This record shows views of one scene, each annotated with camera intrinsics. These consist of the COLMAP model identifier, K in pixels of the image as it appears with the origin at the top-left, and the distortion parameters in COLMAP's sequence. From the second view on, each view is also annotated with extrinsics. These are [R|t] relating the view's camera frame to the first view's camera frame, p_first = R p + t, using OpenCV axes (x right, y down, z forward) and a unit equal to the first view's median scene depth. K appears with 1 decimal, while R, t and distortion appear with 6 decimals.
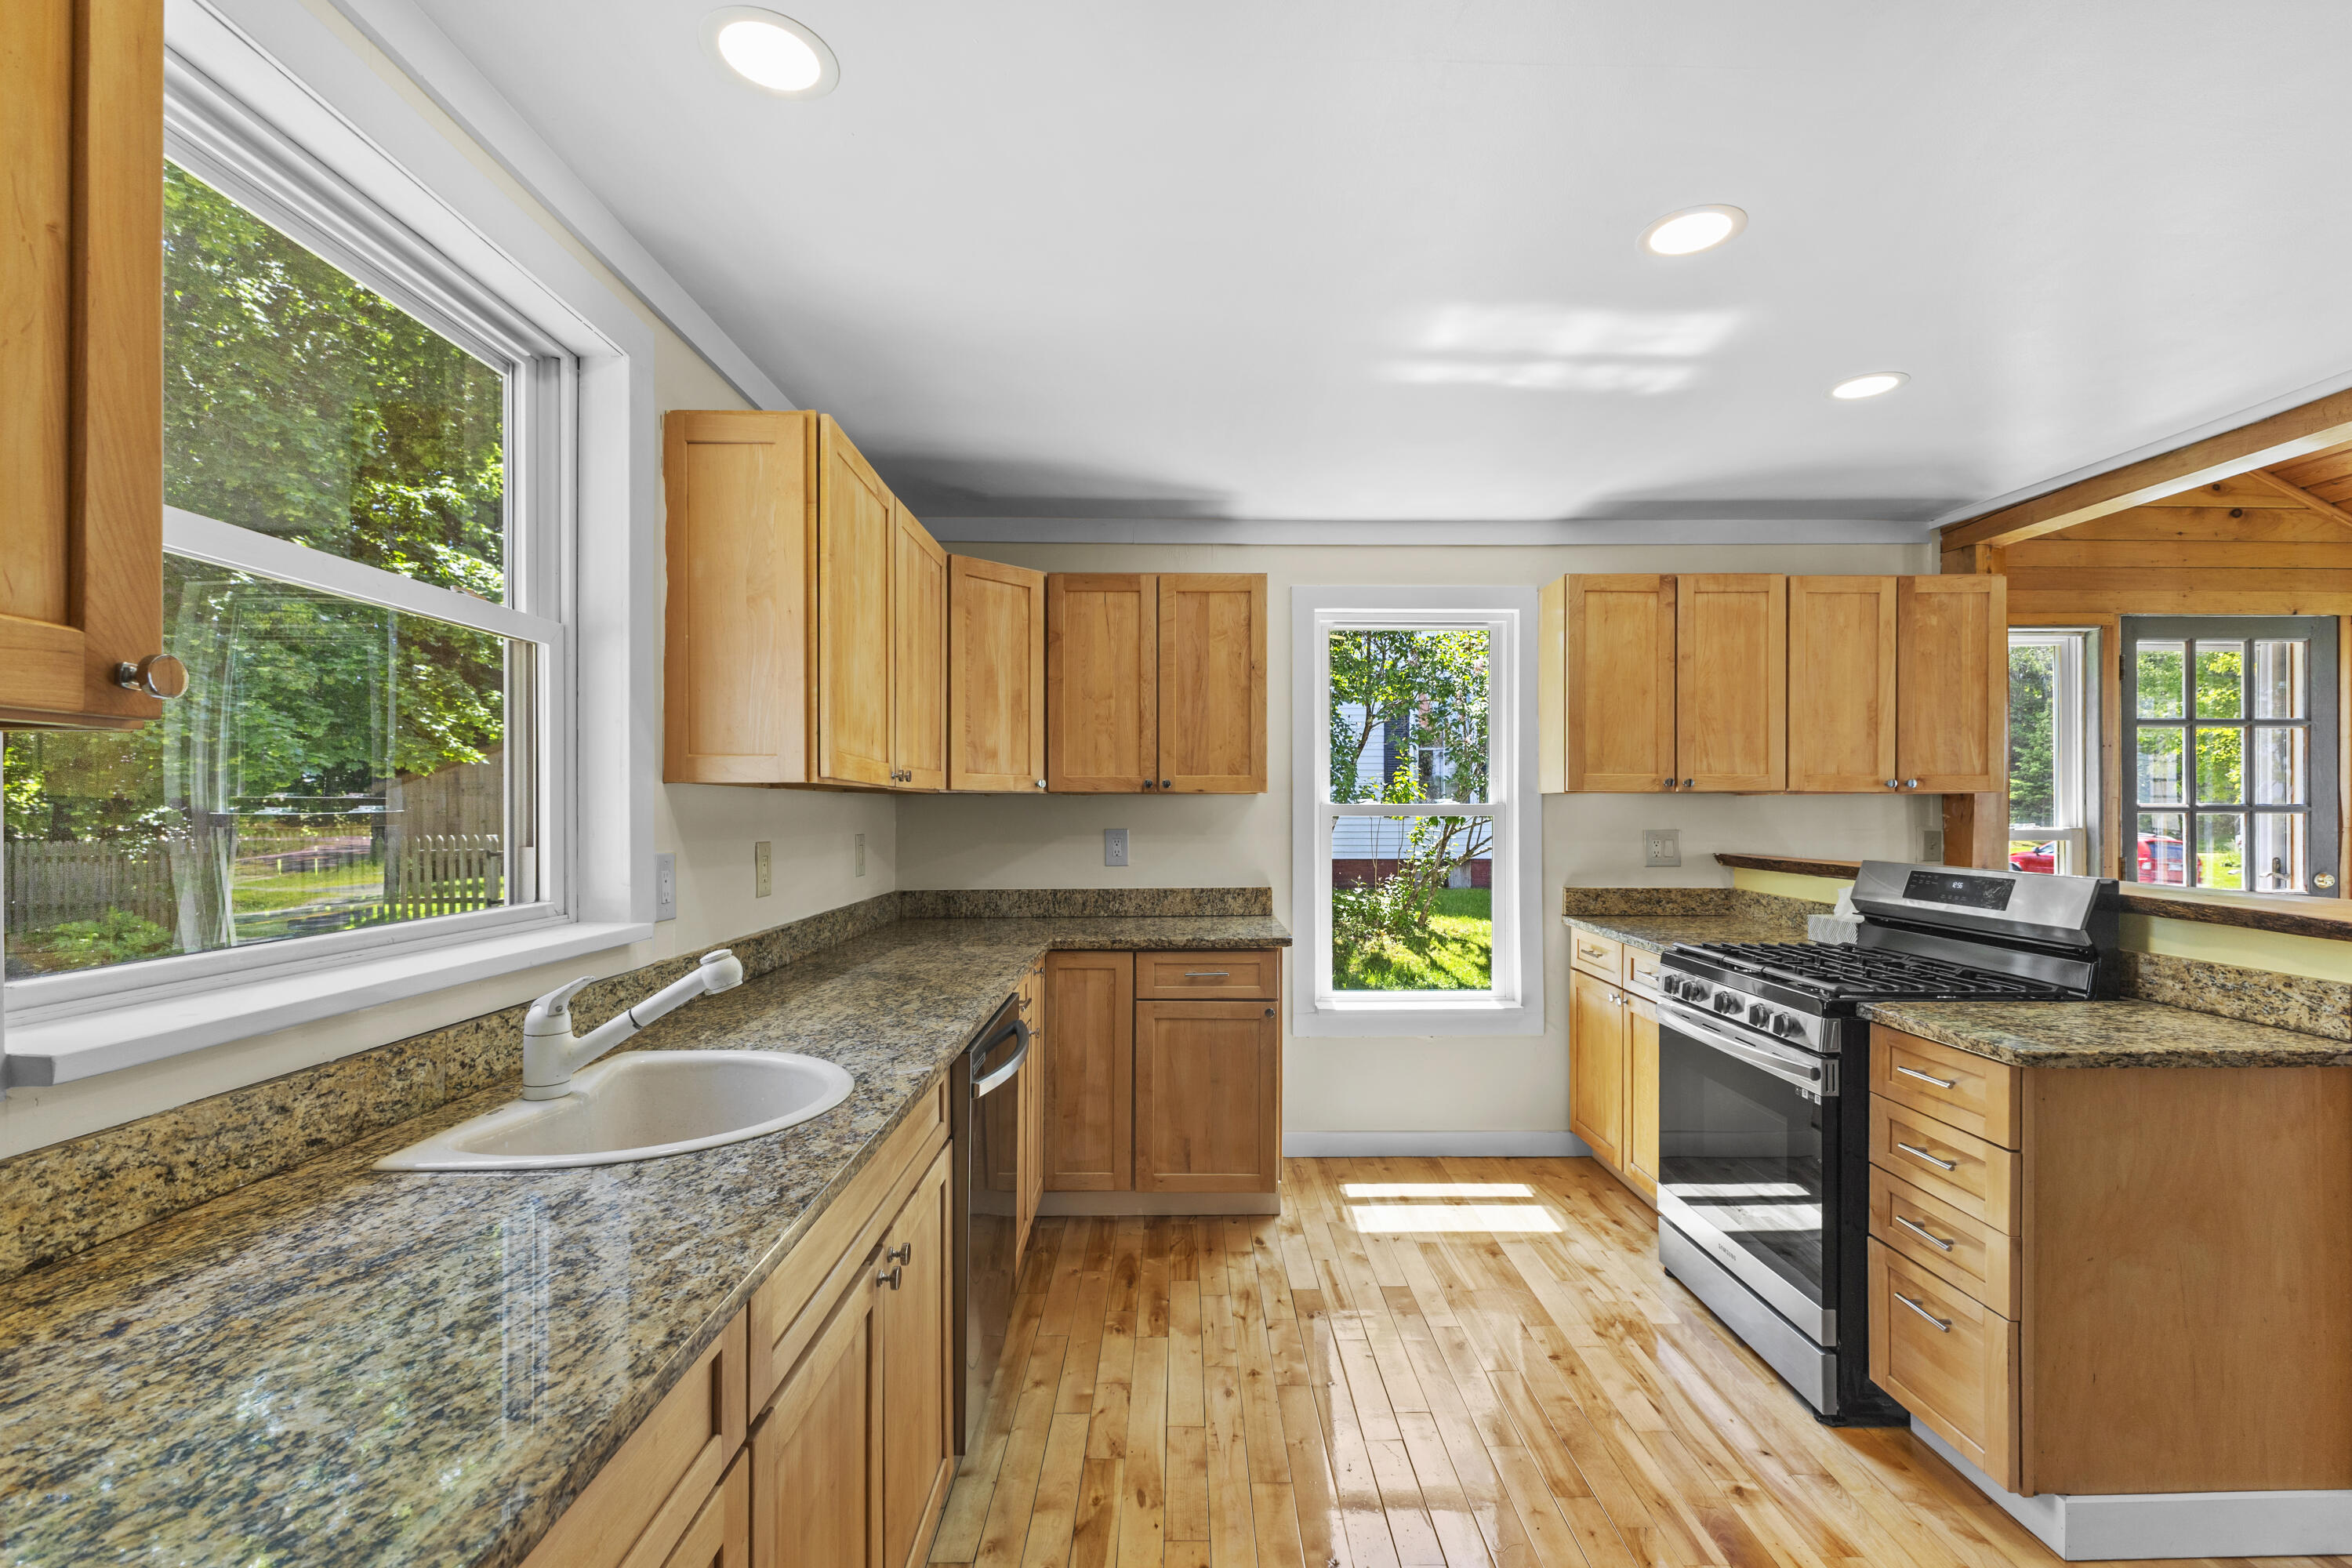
lens RADIAL K [[1035.2, 0, 1193.5], [0, 1035.2, 808.2], [0, 0, 1]] dist [0.007887, -0.000469]
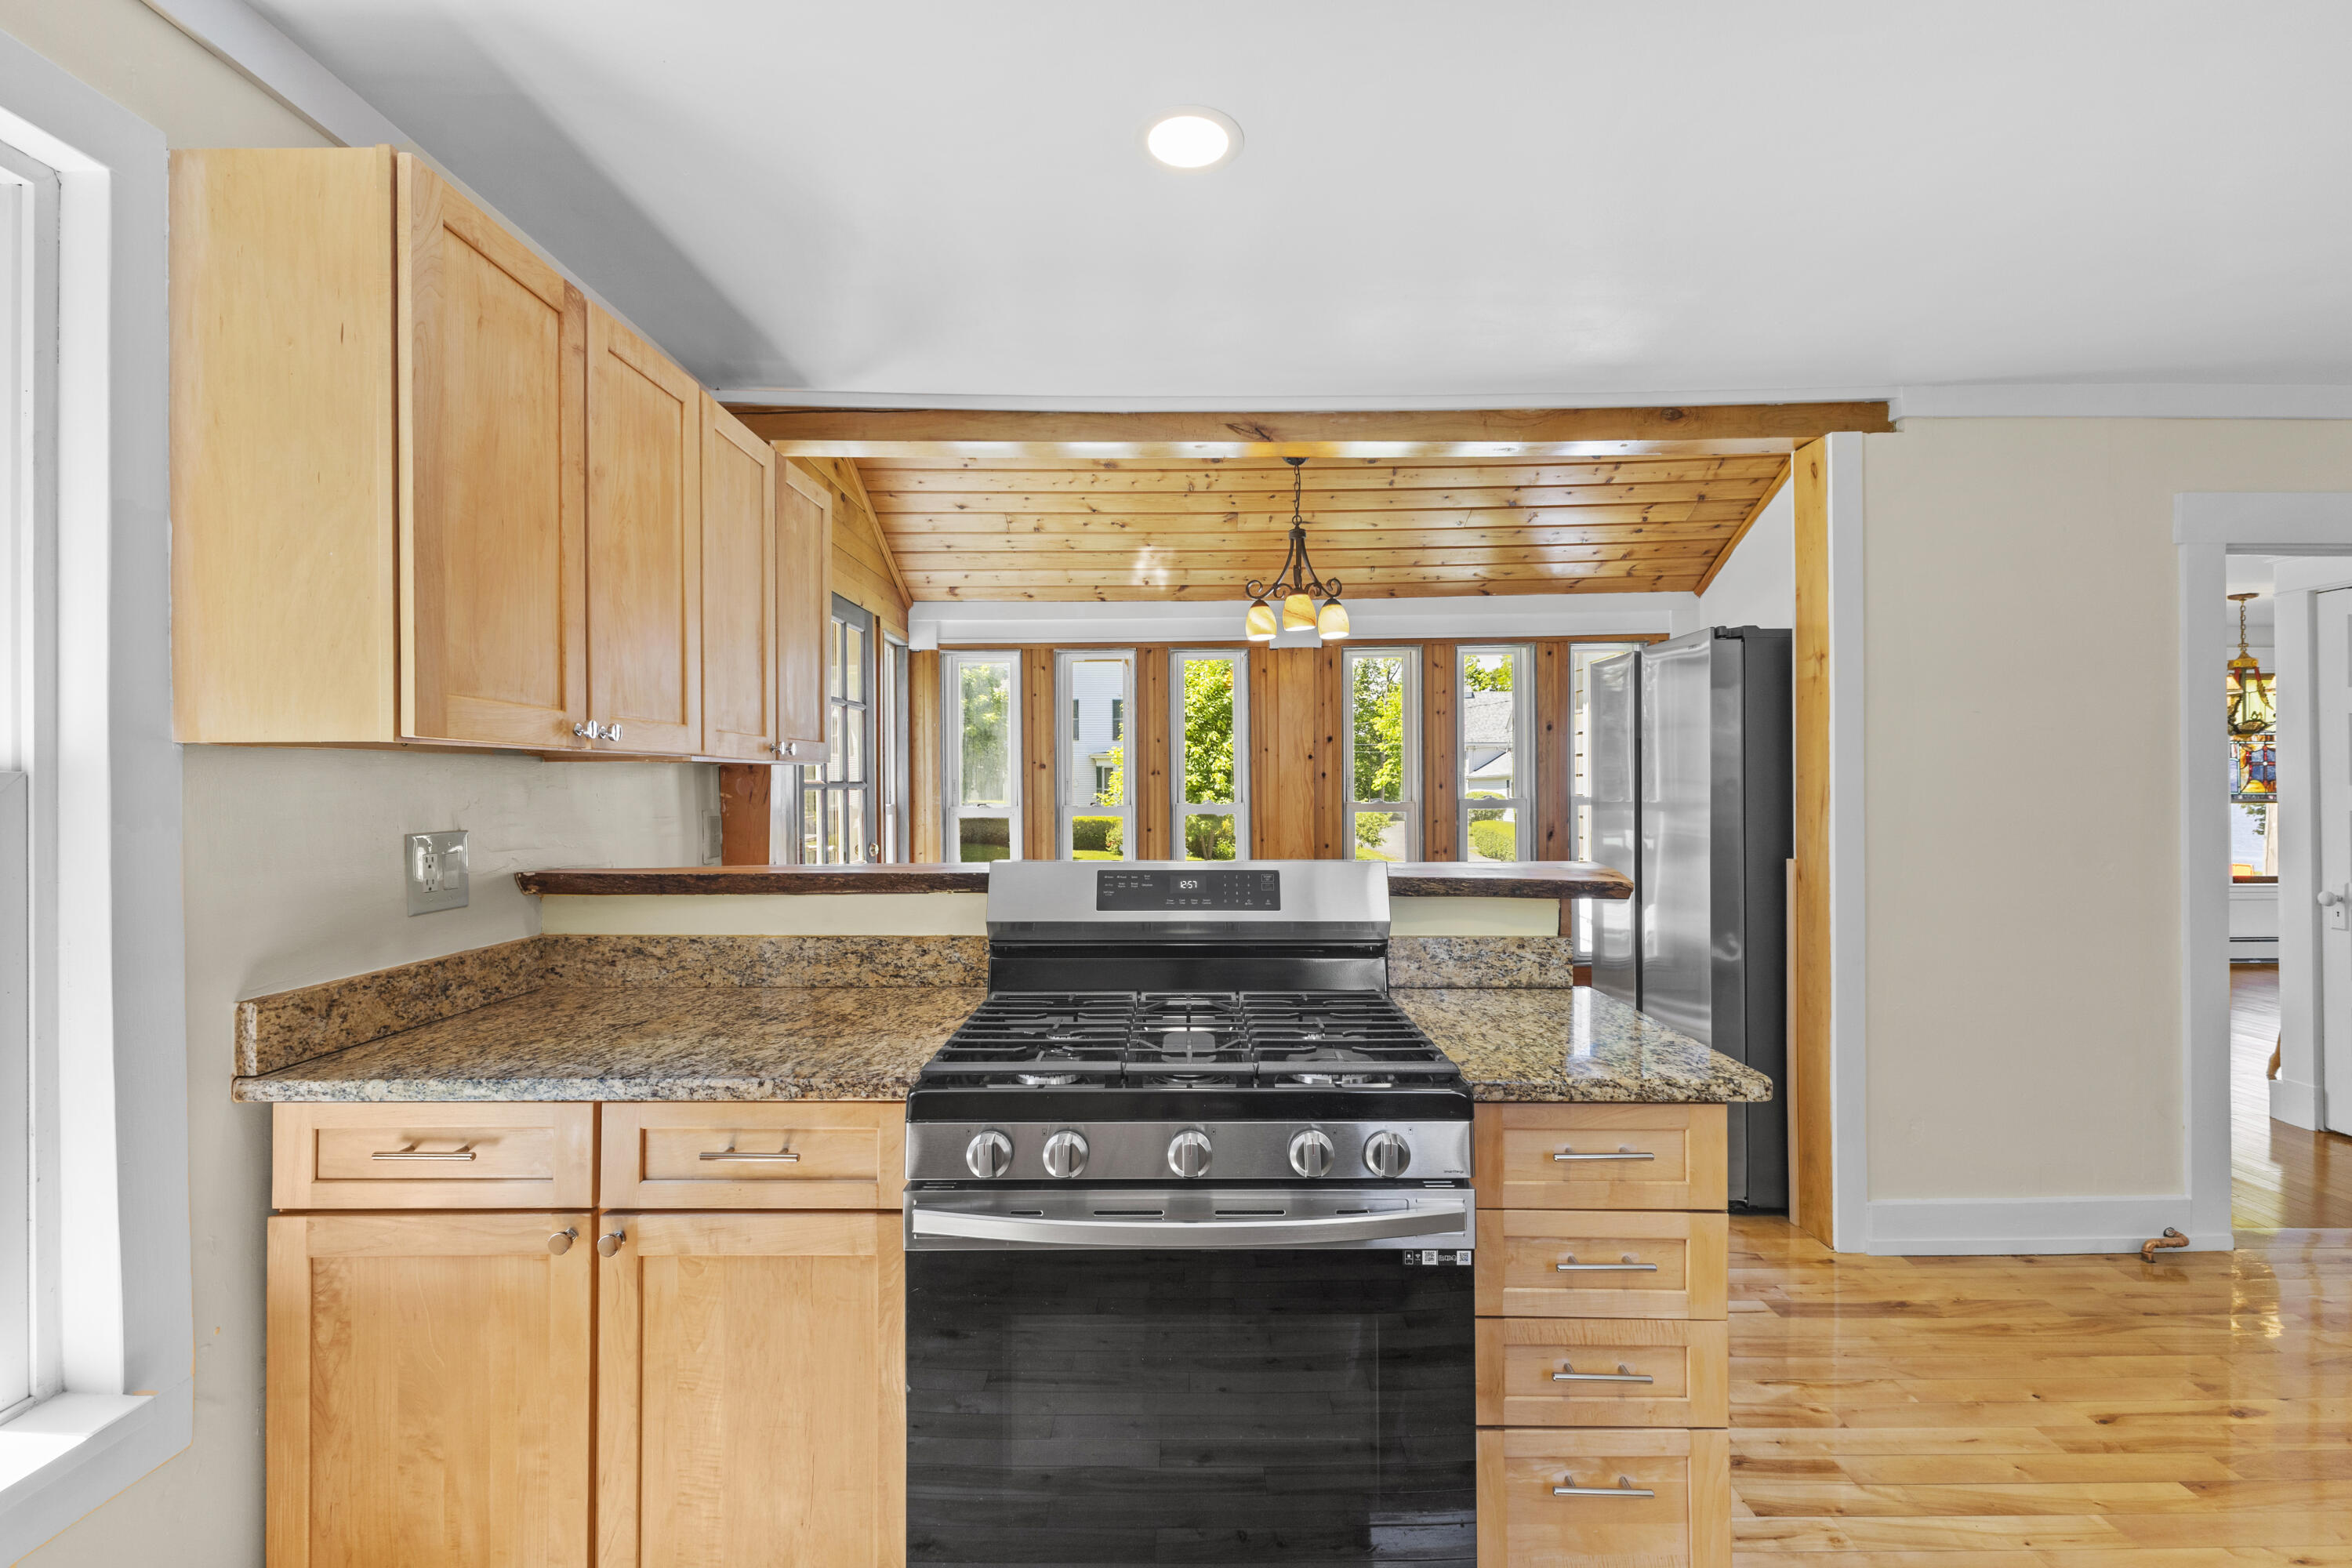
lens RADIAL K [[1018.9, 0, 1180.7], [0, 1018.9, 785.3], [0, 0, 1]] dist [0.006200, -0.000090]
pose [[0.013342, -0.001769, 0.999909, -0.000955], [0.003461, 0.999993, 0.001723, 0.000670], [-0.999905, 0.003437, 0.013348, 0.723700]]
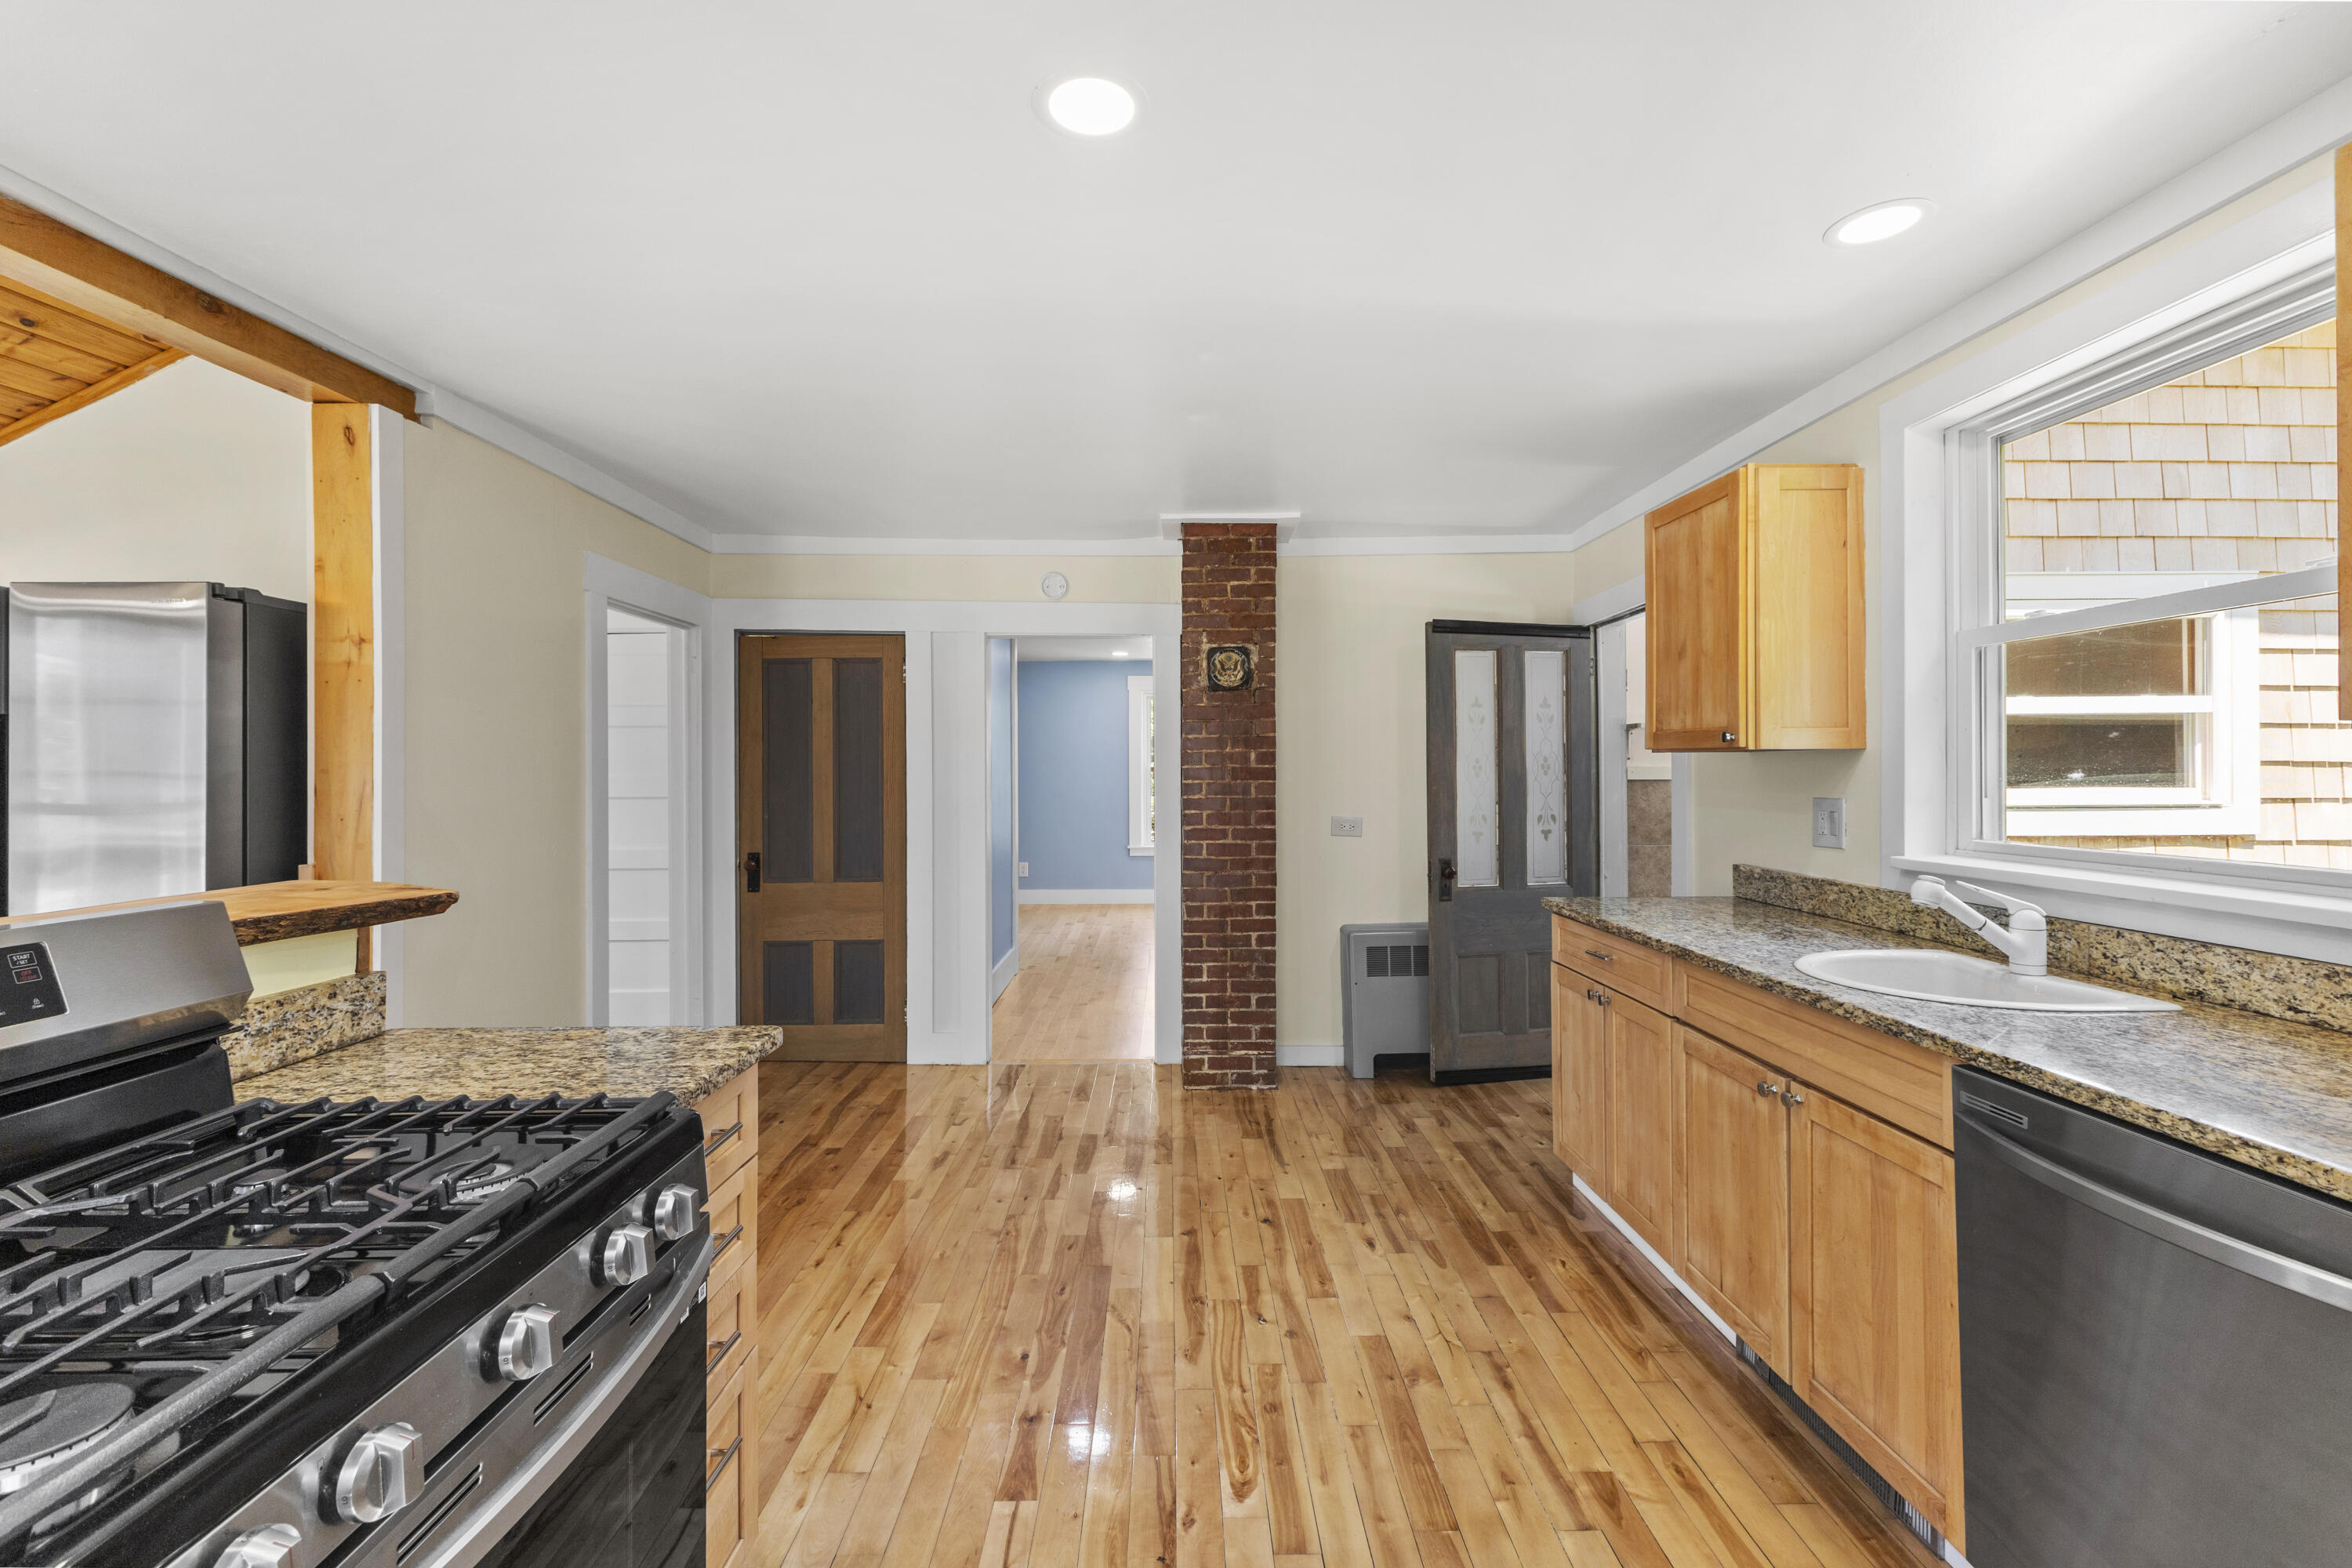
lens RADIAL K [[1016.6, 0, 1181.3], [0, 1016.6, 770.1], [0, 0, 1]] dist [0.011258, -0.000073]
pose [[-0.999989, 0.003979, 0.002369, 0.211173], [0.003979, 0.999992, -0.000053, -0.001237], [-0.002369, -0.000044, -0.999997, 0.971178]]
